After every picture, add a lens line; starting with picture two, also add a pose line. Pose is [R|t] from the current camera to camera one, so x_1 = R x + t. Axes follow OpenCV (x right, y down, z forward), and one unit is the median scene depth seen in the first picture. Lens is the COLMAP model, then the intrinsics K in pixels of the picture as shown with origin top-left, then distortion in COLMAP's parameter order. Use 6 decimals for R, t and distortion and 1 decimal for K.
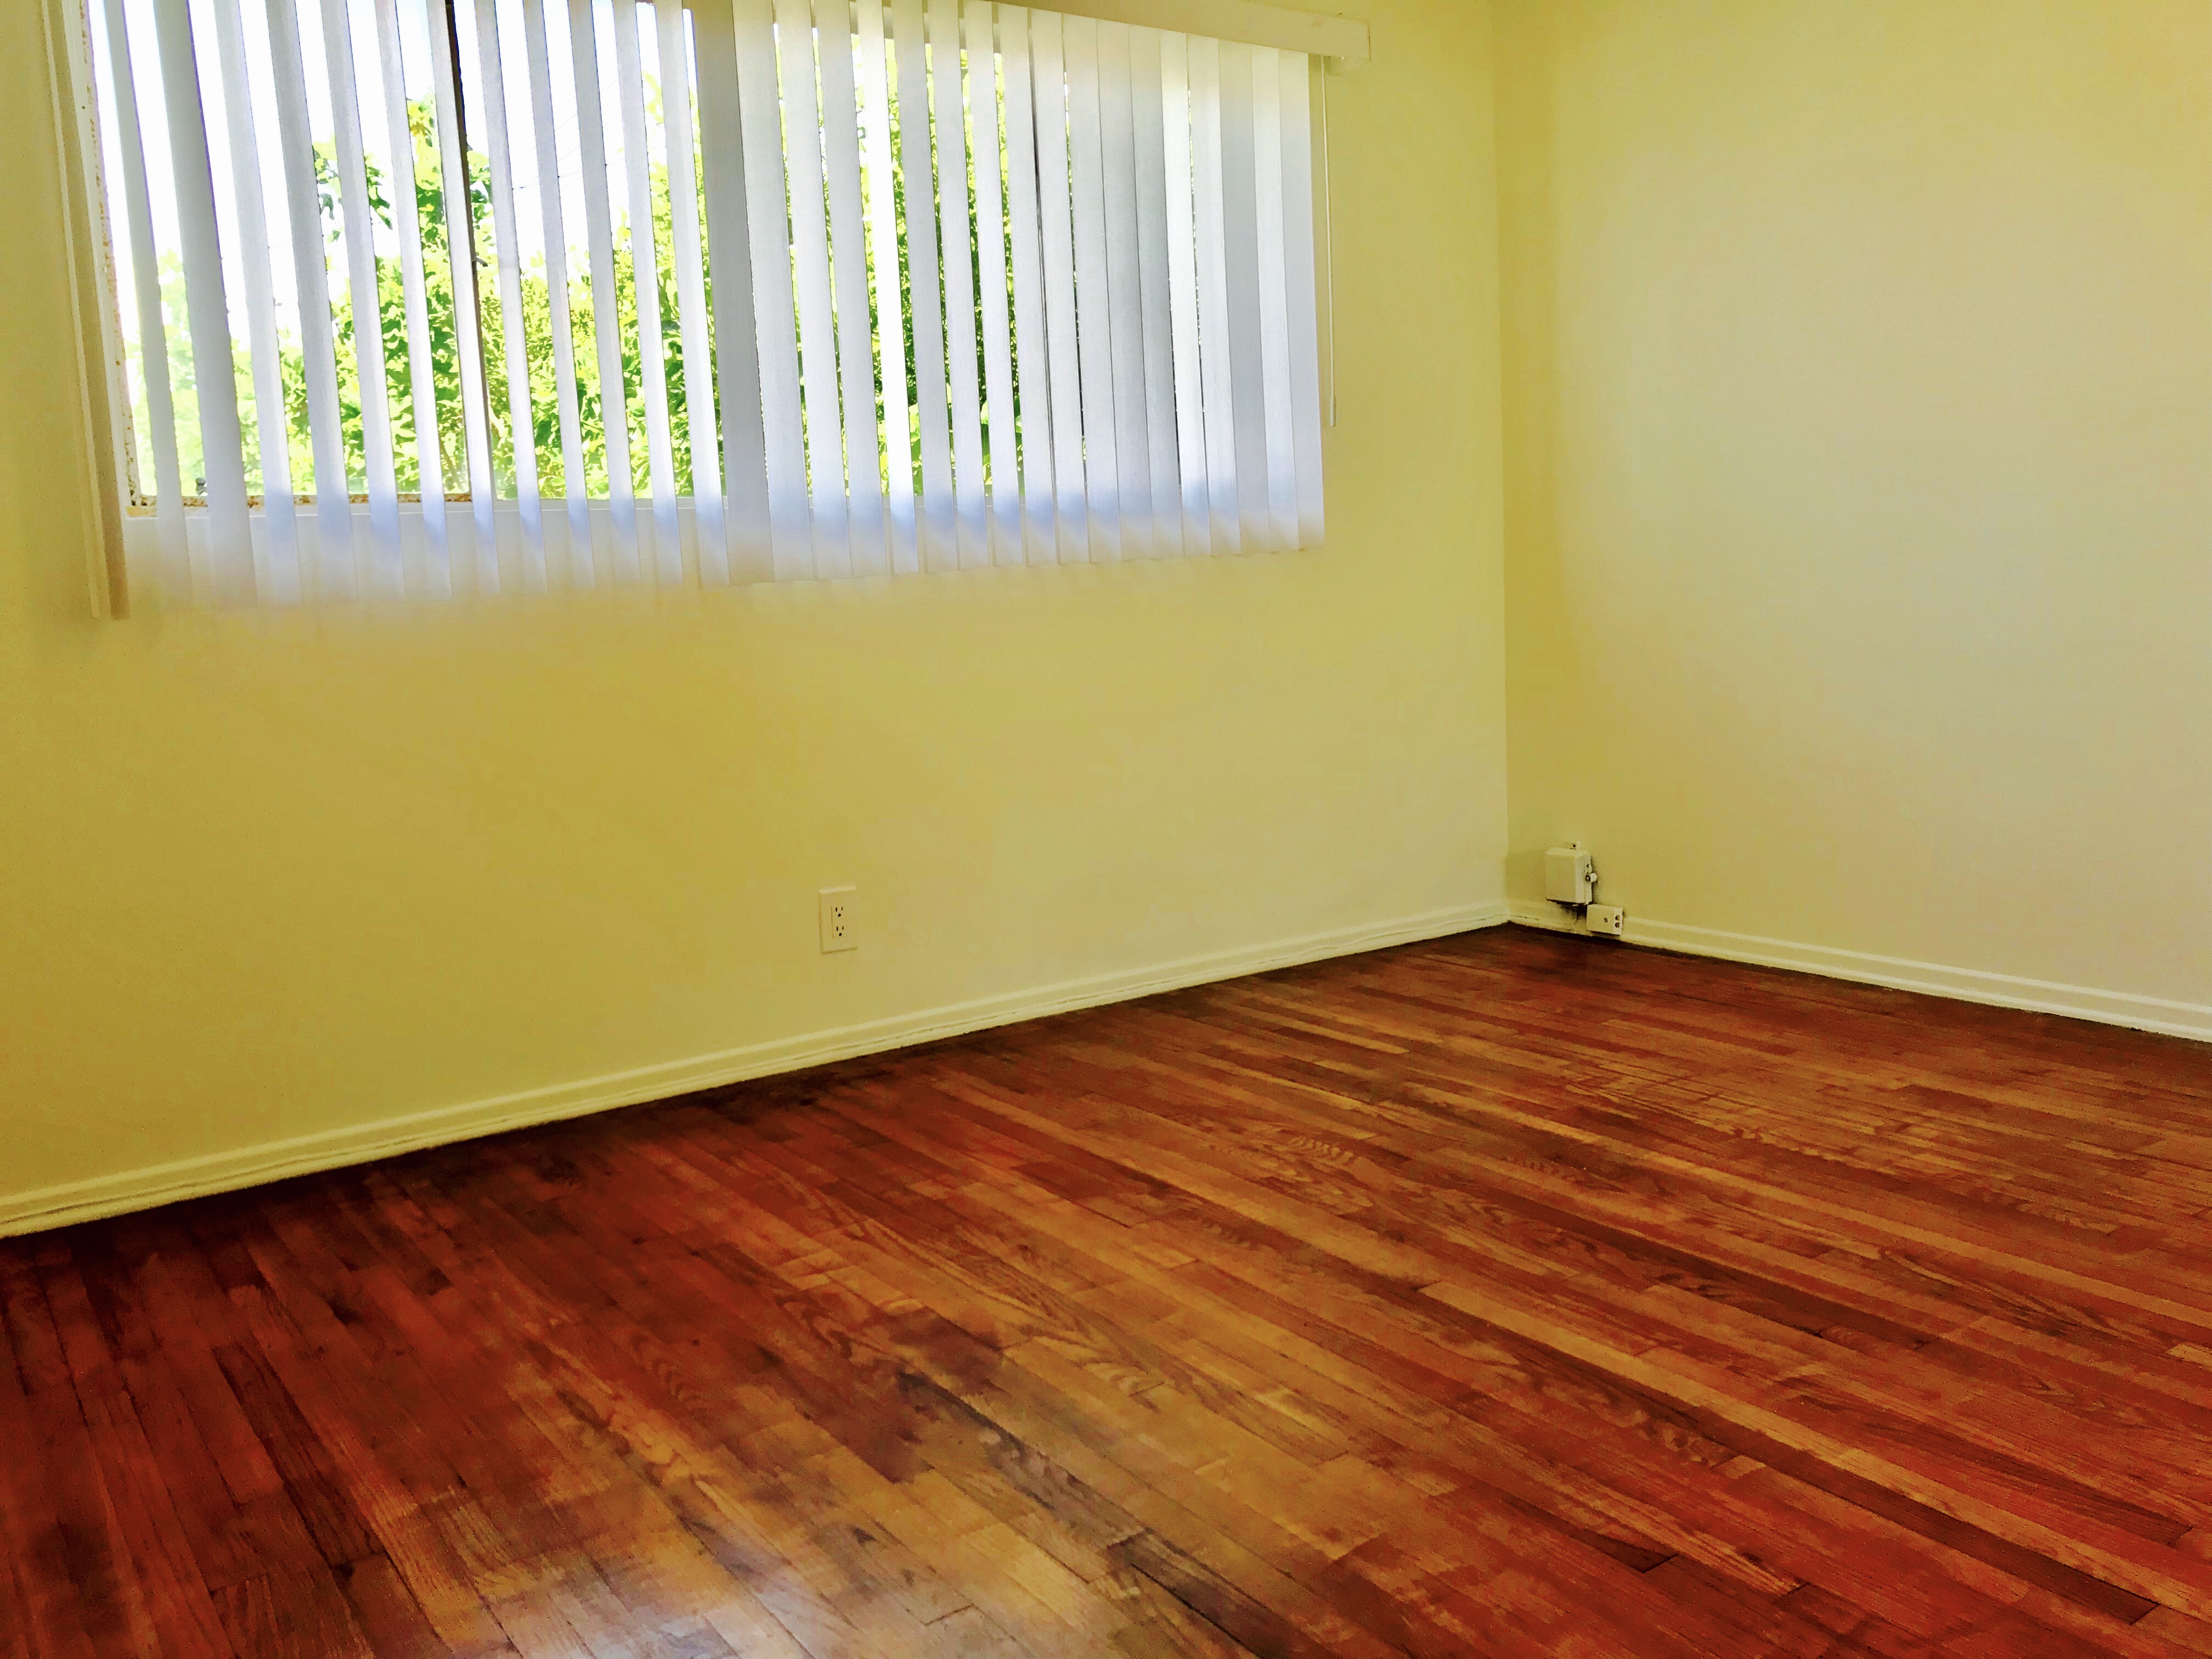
lens RADIAL K [[1840.7, 0, 1085.8], [0, 1840.7, 833.2], [0, 0, 1]] dist [0.023955, -0.002020]
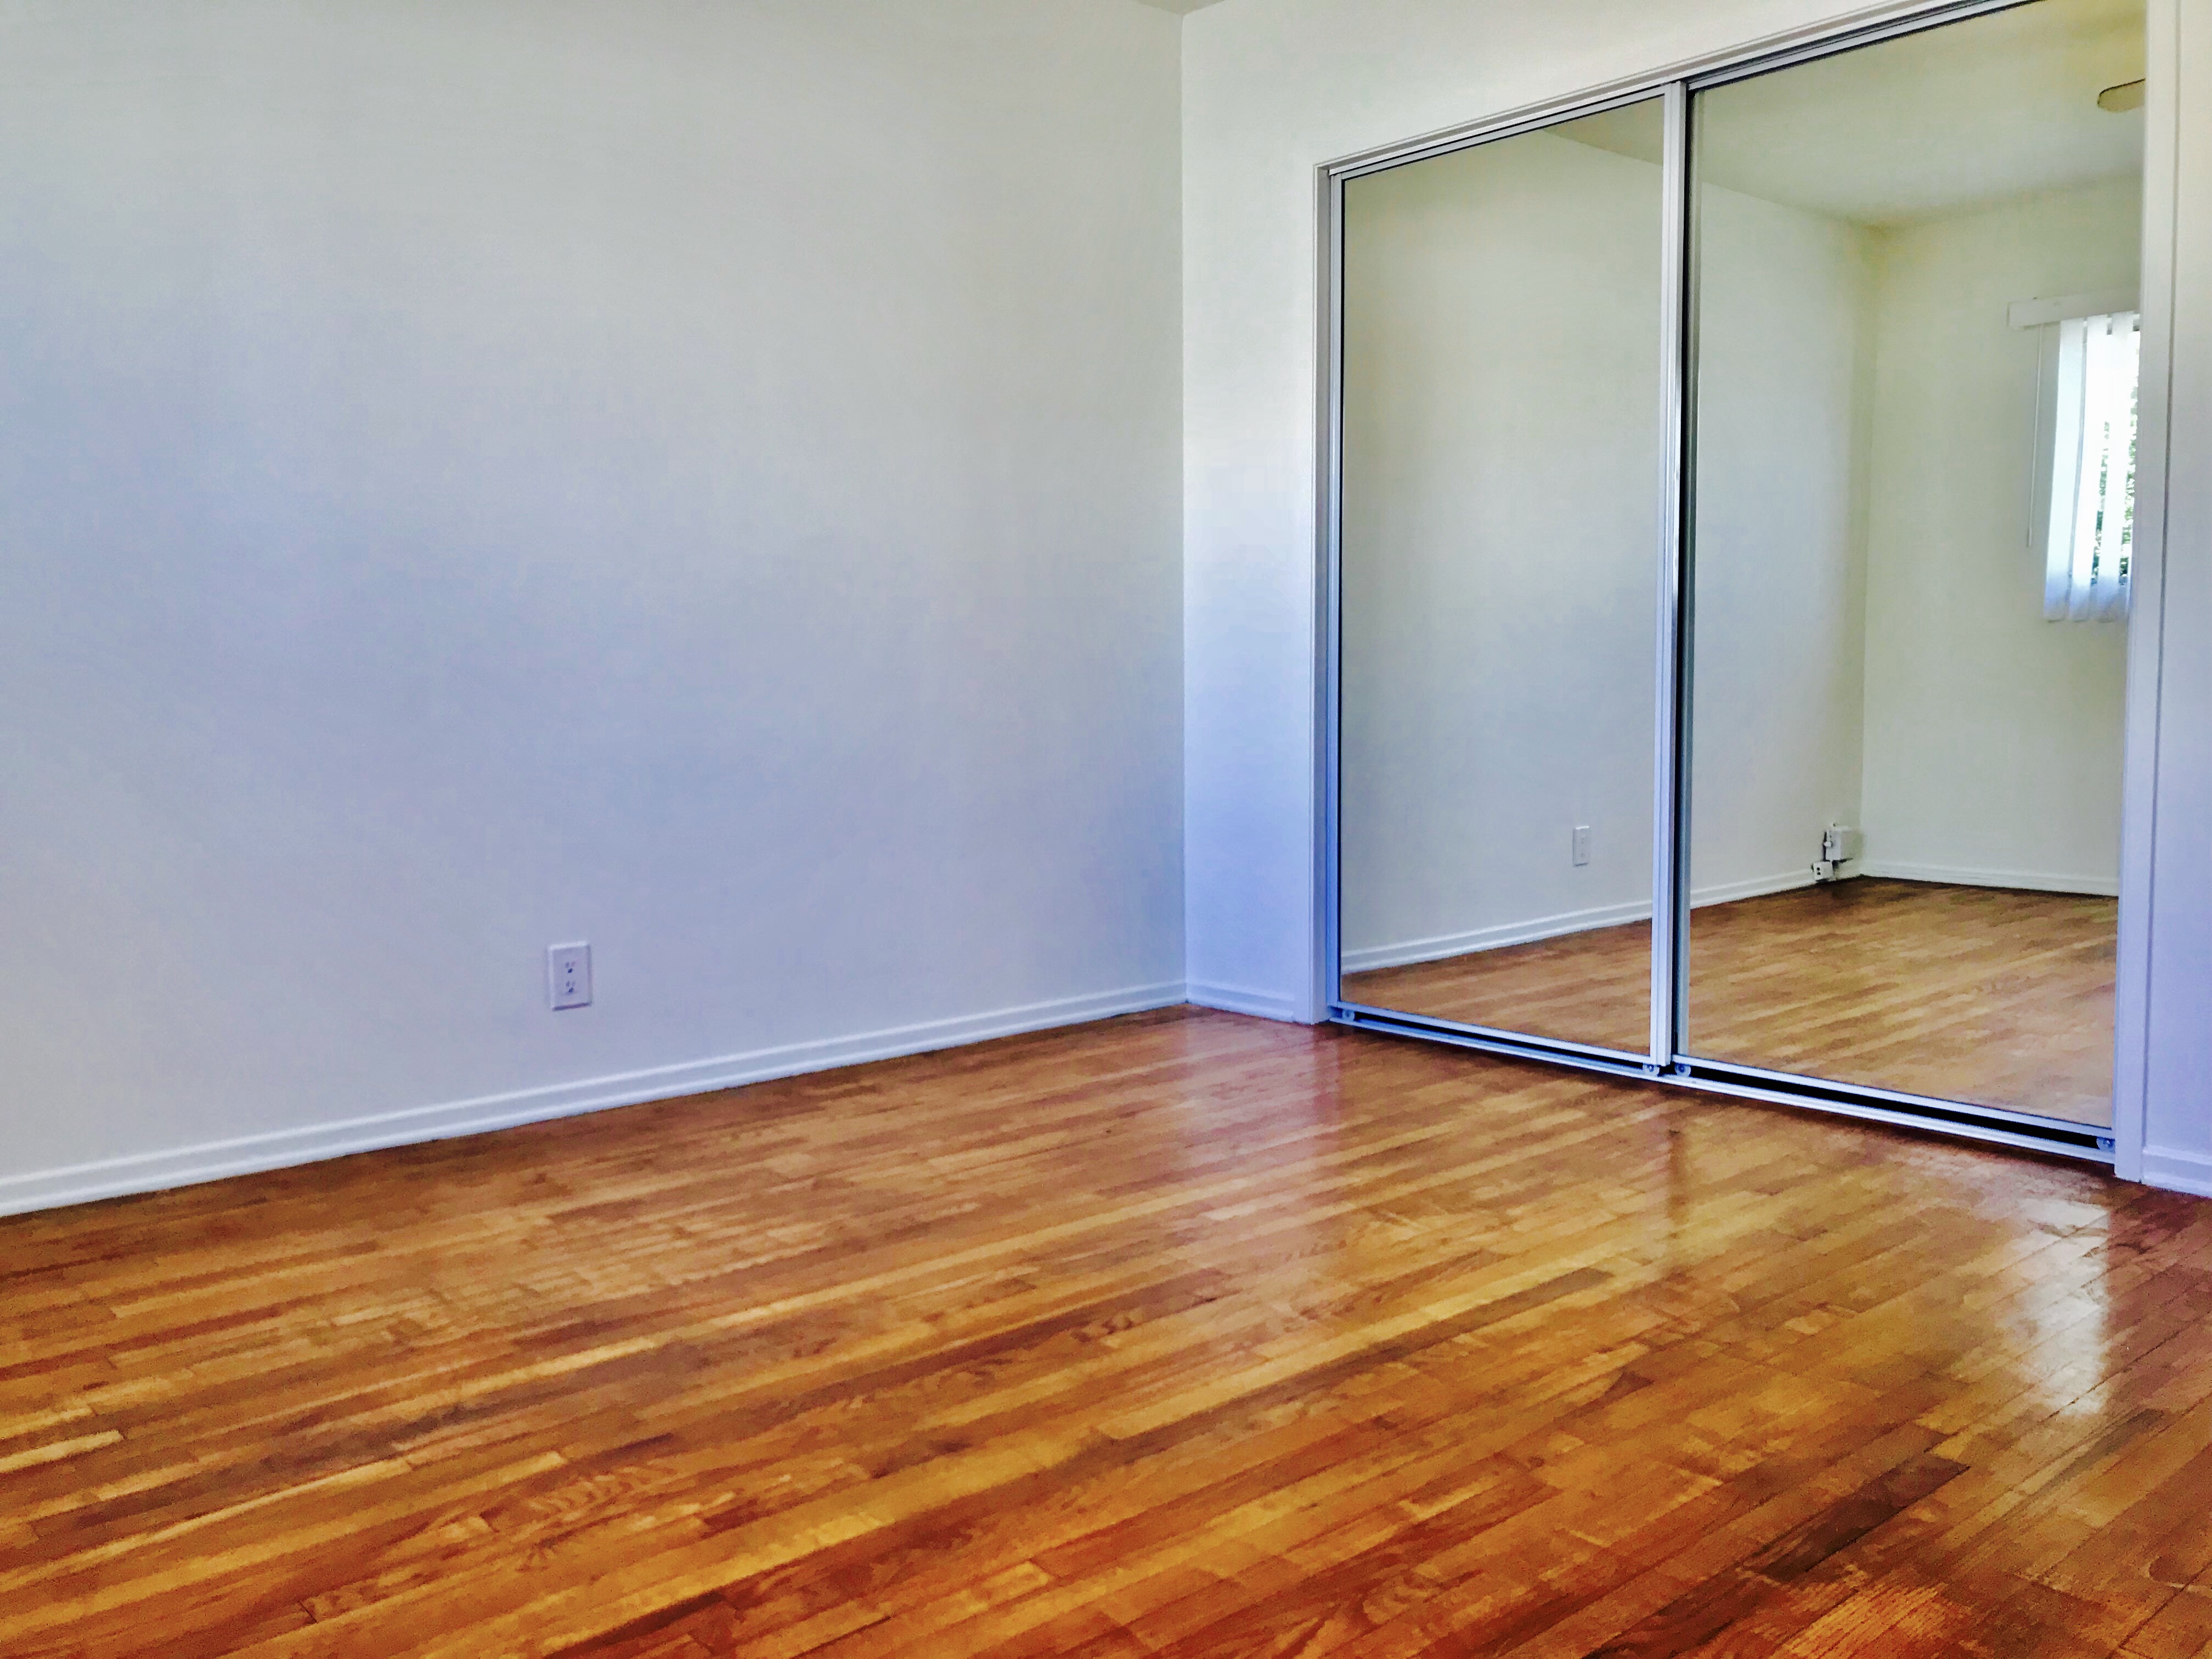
lens RADIAL K [[1840.7, 0, 1085.8], [0, 1840.7, 833.2], [0, 0, 1]] dist [0.023955, -0.002020]
pose [[-0.119306, -0.045874, 0.991797, -0.684843], [0.148721, 0.986836, 0.063535, -0.101998], [-0.981656, 0.155081, -0.110913, 1.051988]]
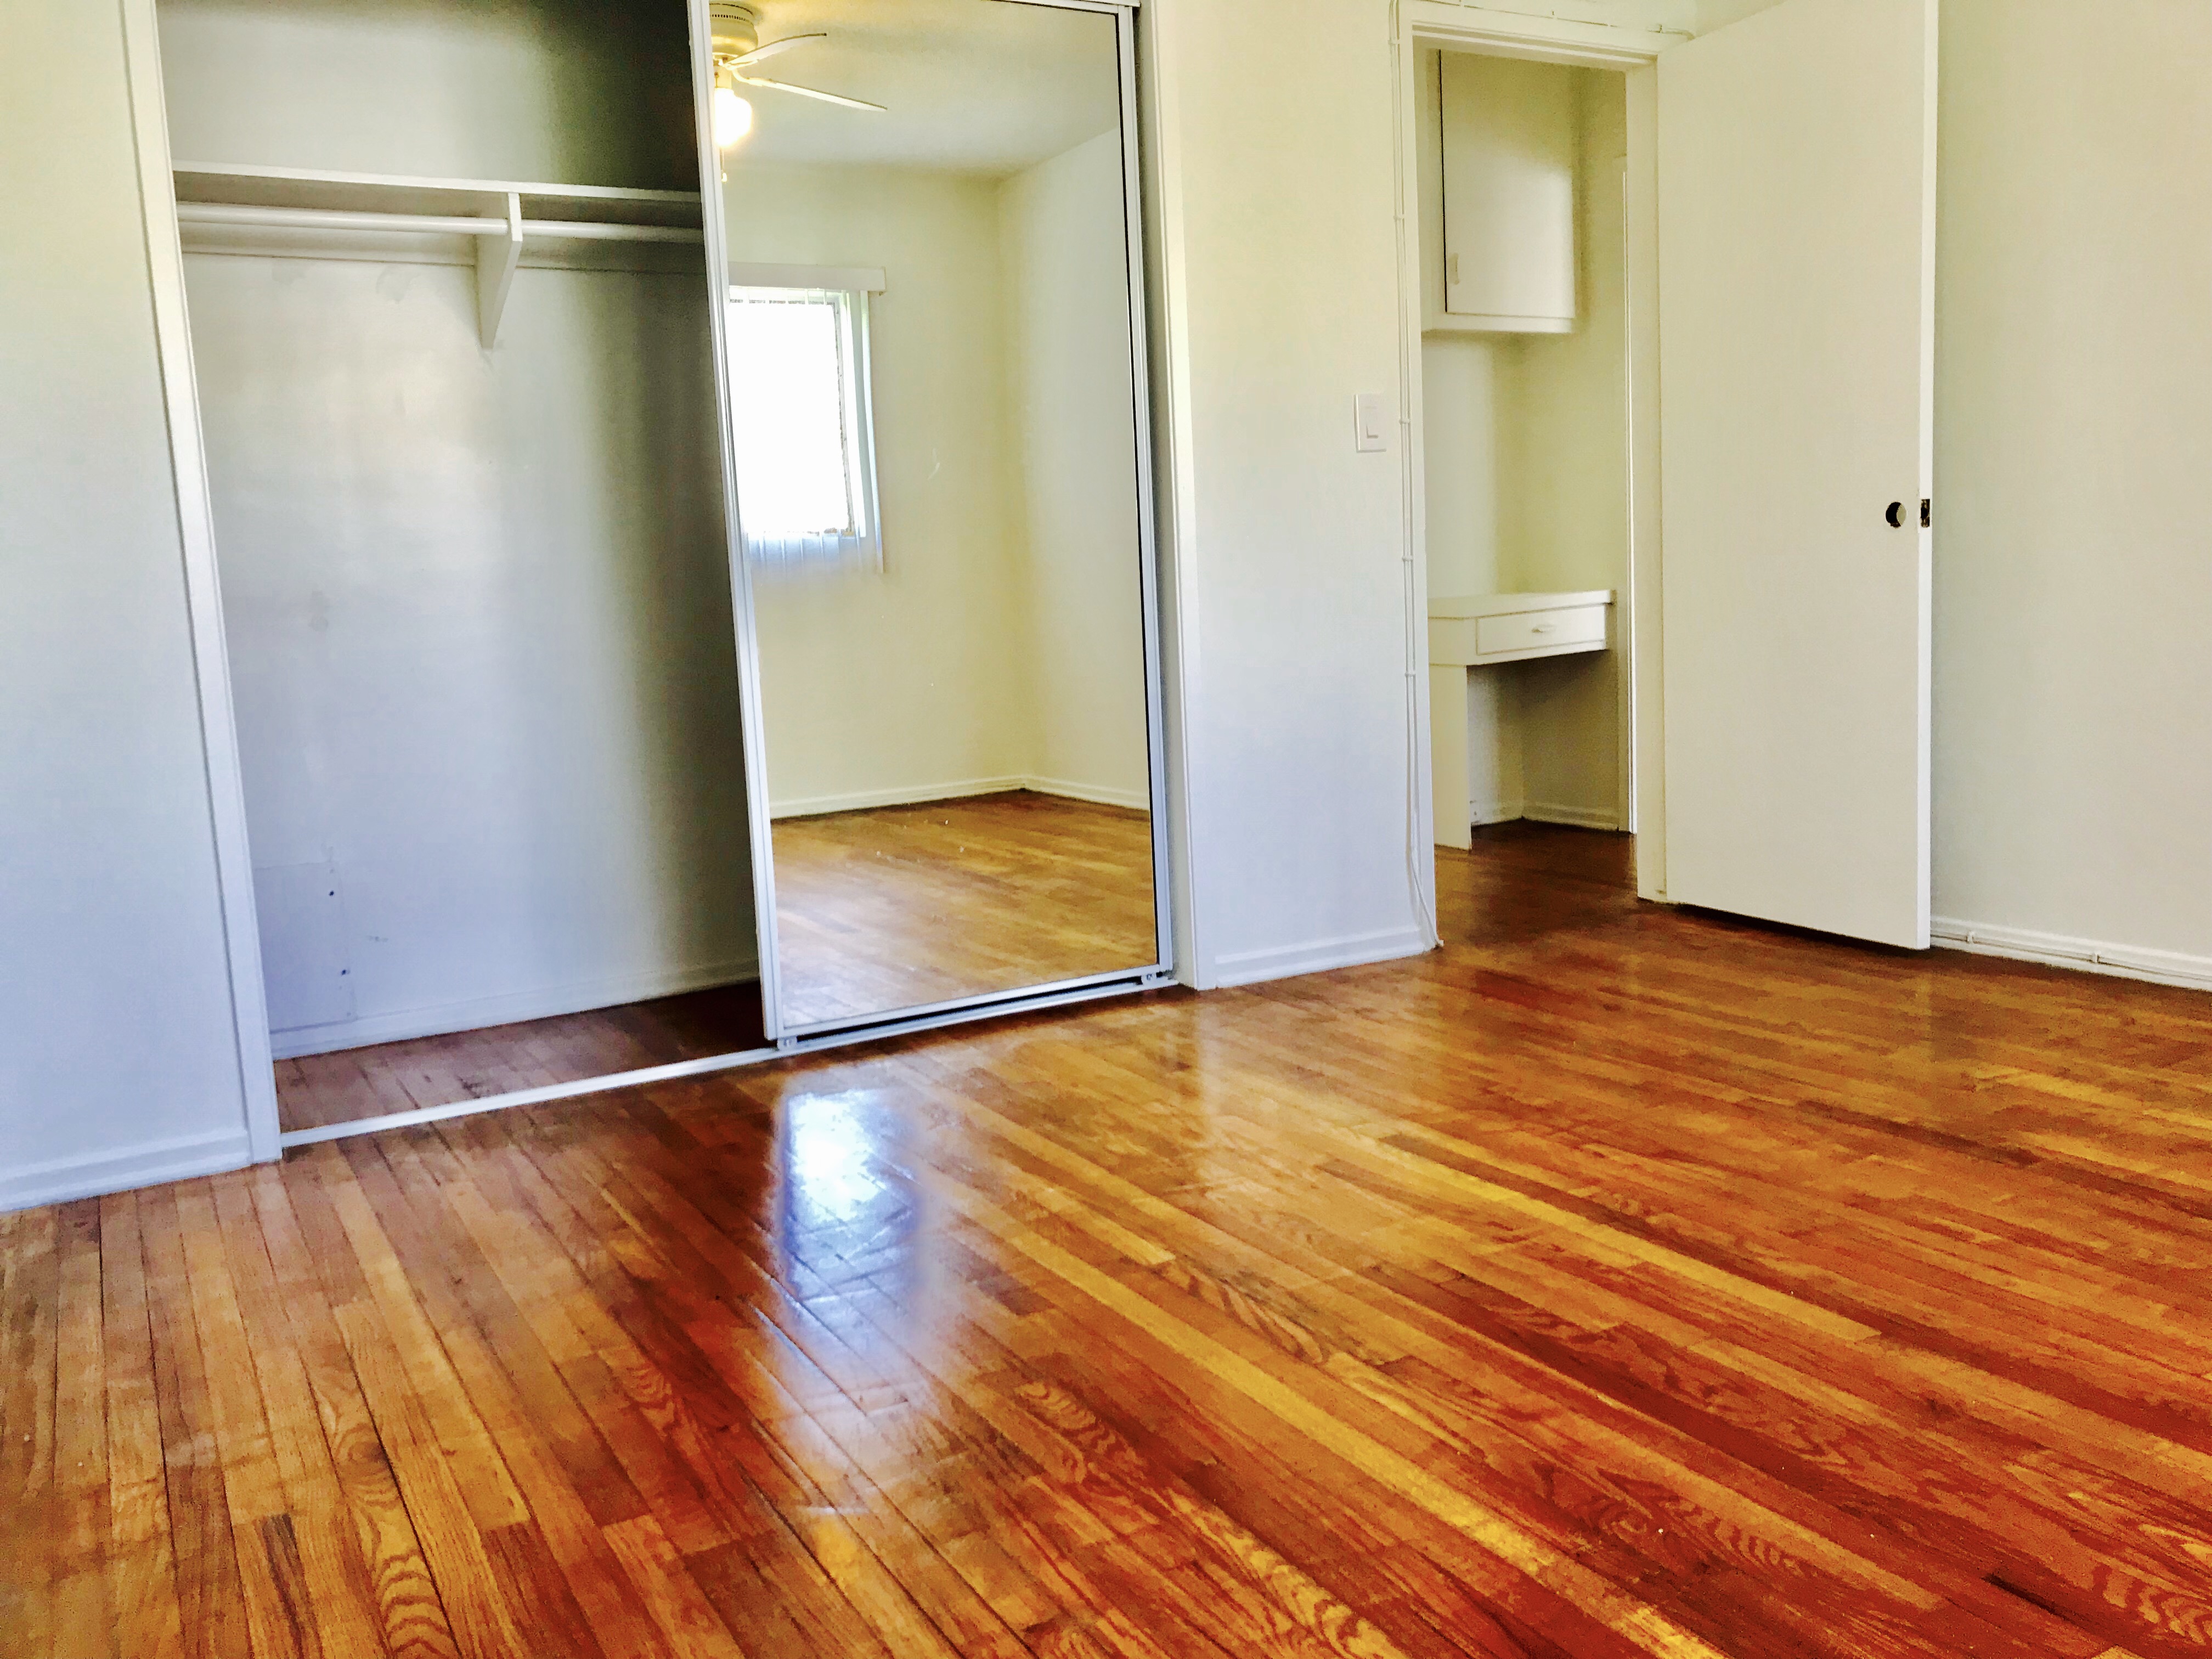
lens RADIAL K [[1909.2, 0, 1106.0], [0, 1909.2, 829.5], [0, 0, 1]] dist [0.016846, -0.017330]
pose [[-0.992564, 0.084460, 0.087652, 0.434113], [0.104819, 0.959156, 0.262739, -0.246703], [-0.061881, 0.269973, -0.960877, 1.787100]]
